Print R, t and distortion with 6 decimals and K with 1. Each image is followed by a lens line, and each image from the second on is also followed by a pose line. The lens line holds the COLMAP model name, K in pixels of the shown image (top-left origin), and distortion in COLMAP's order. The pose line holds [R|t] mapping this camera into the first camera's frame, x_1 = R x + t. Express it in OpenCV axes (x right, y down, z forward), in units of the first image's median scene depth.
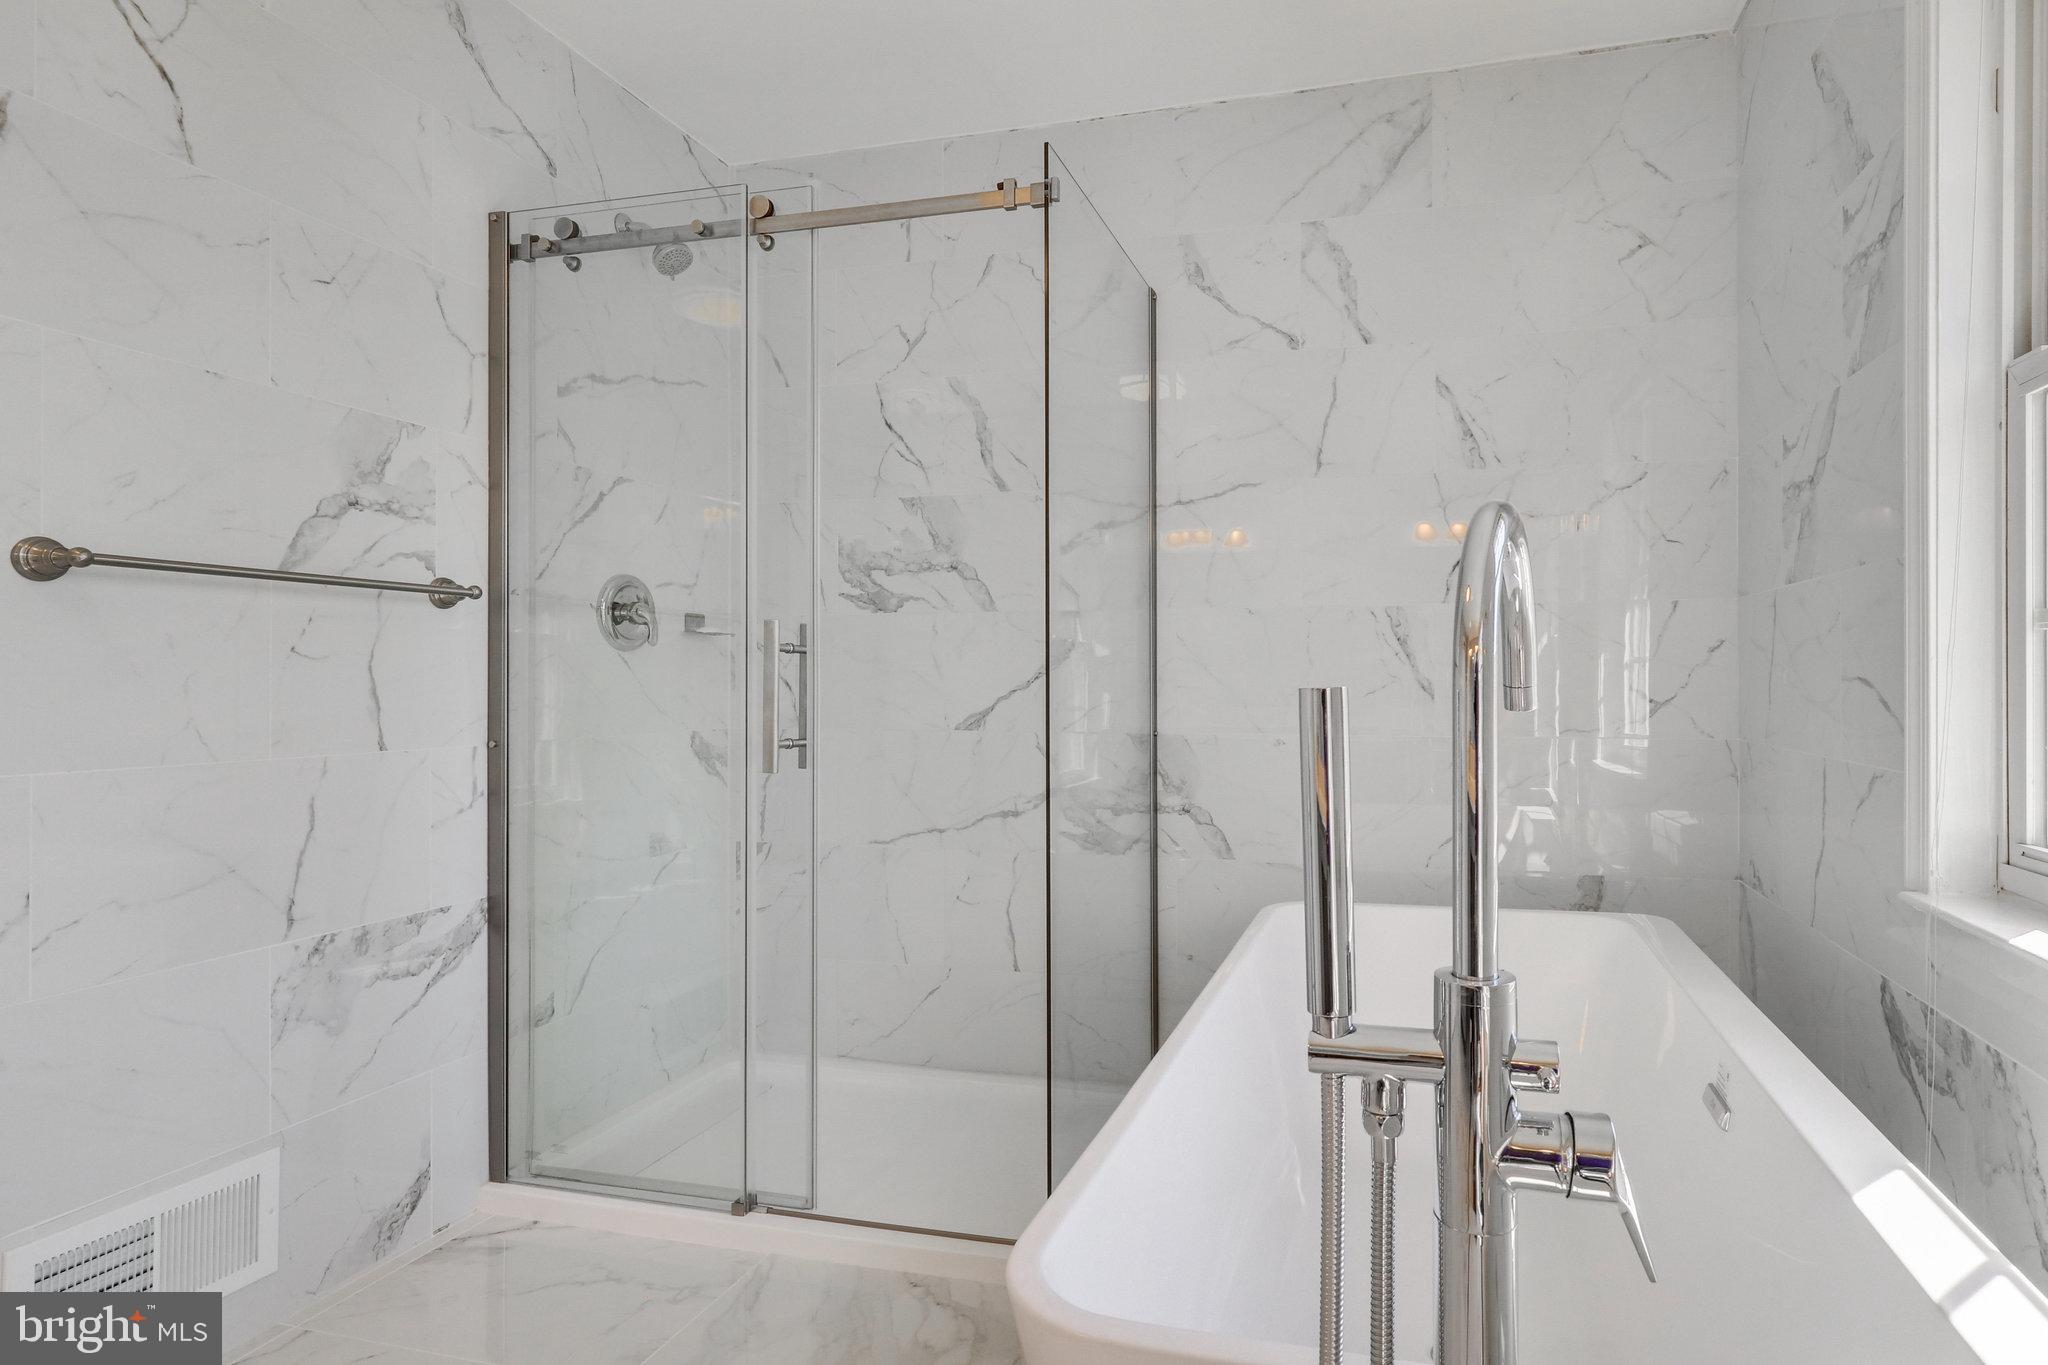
lens RADIAL K [[1081.7, 0, 1149.8], [0, 1081.7, 682.1], [0, 0, 1]] dist [0.005268, -0.000930]
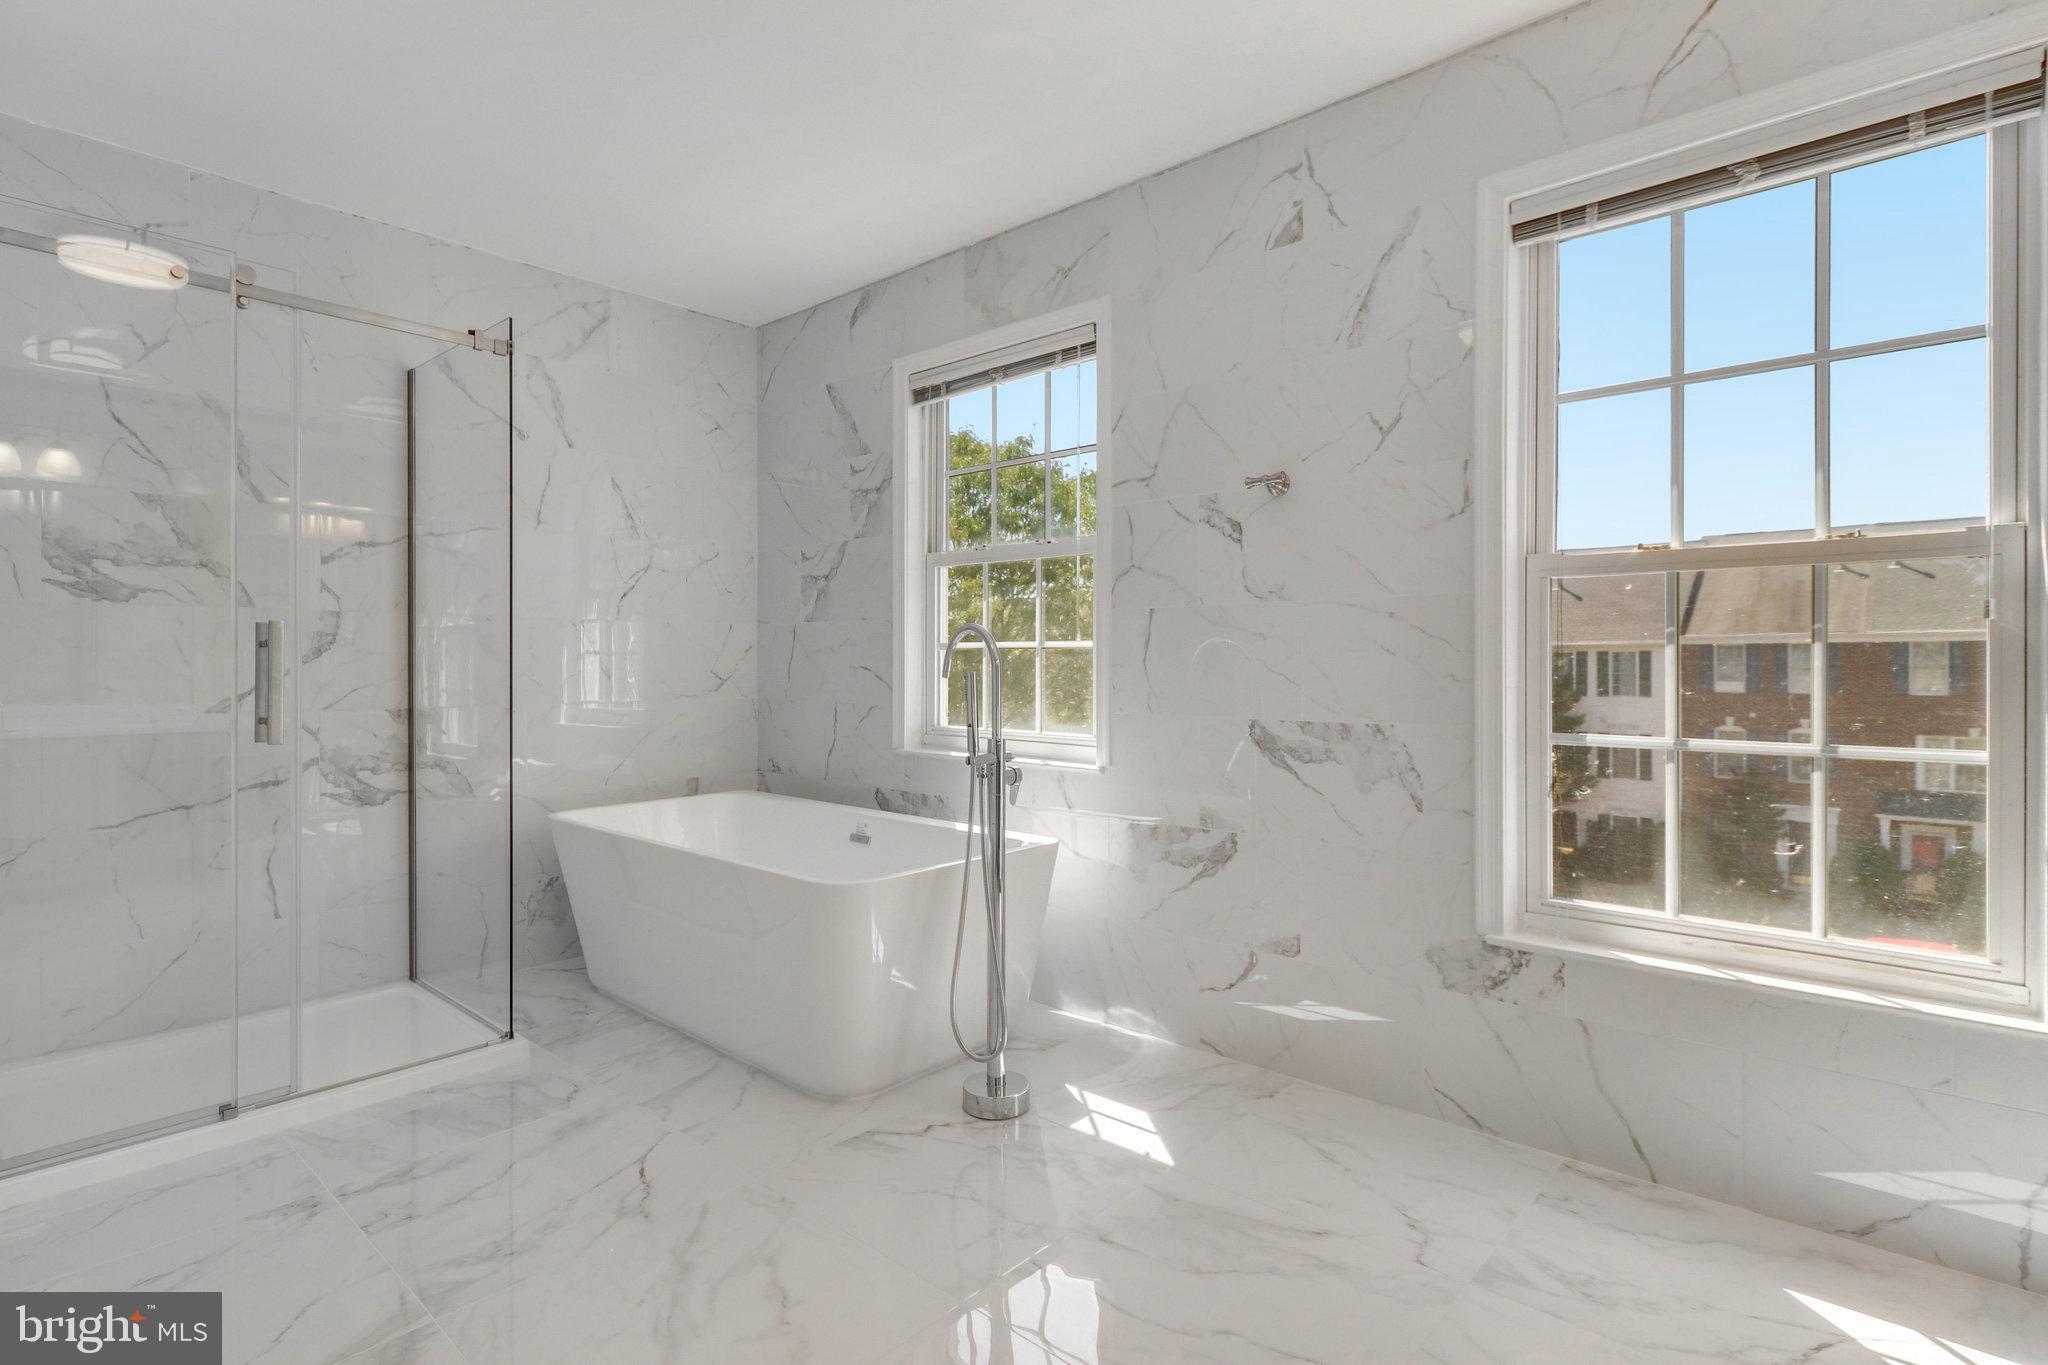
lens RADIAL K [[1008.9, 0, 1016.0], [0, 1008.9, 666.3], [0, 0, 1]] dist [0.000096, -0.000037]
pose [[0.463981, -0.001594, 0.885844, -0.733689], [-0.000735, 0.999997, 0.002184, -0.006367], [-0.885845, -0.001664, 0.463978, -0.209907]]
